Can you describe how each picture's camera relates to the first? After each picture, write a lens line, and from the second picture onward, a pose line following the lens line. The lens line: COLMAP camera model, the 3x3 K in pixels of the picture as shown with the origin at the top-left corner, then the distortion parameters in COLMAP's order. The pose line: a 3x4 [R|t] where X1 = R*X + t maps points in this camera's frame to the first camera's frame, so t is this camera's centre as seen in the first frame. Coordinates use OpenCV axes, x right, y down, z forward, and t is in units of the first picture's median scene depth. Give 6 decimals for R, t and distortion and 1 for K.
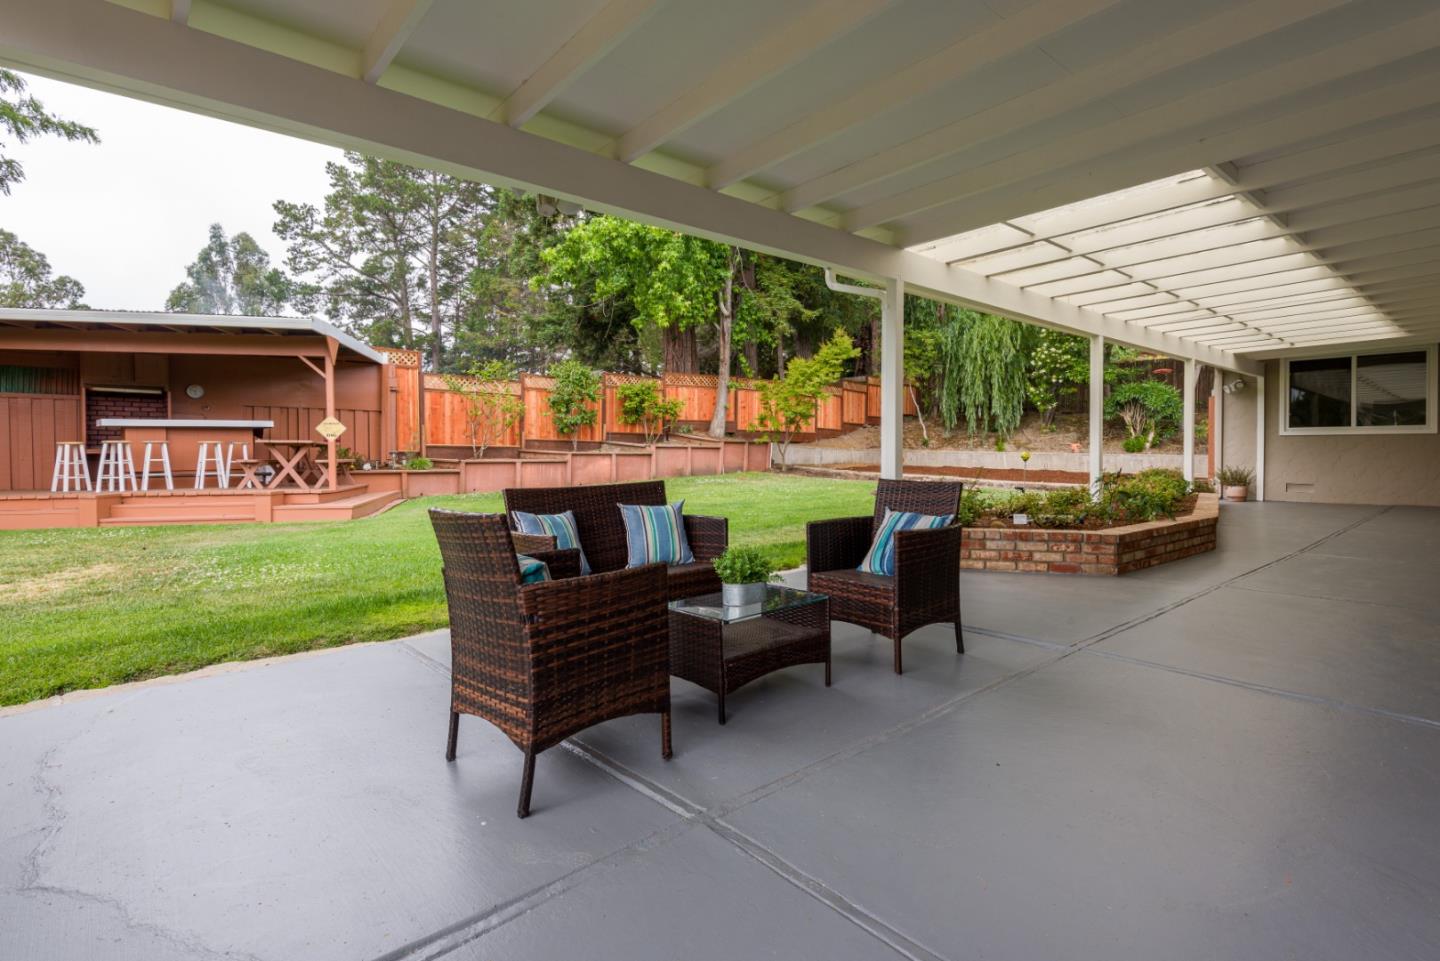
lens RADIAL K [[853.5, 0, 716.0], [0, 853.5, 471.8], [0, 0, 1]] dist [0.053482, -0.064212]
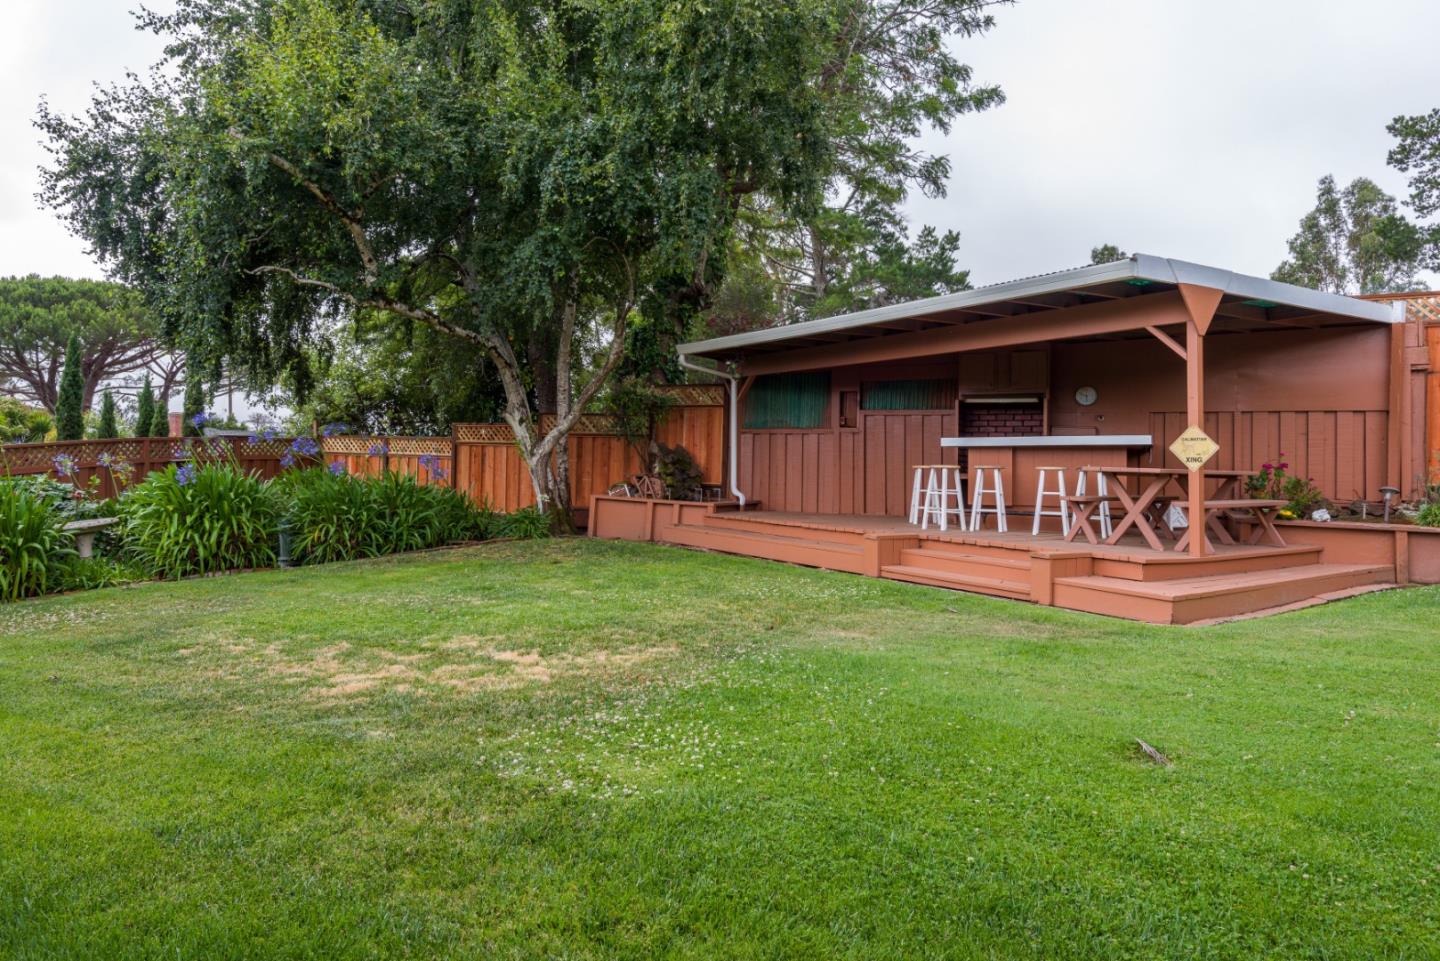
lens RADIAL K [[853.5, 0, 716.0], [0, 853.5, 471.8], [0, 0, 1]] dist [0.053482, -0.064212]
pose [[0.310226, 0.021817, -0.950413, -0.006584], [-0.029723, 0.999470, 0.013241, -0.023160], [0.950198, 0.024142, 0.310710, 0.373551]]
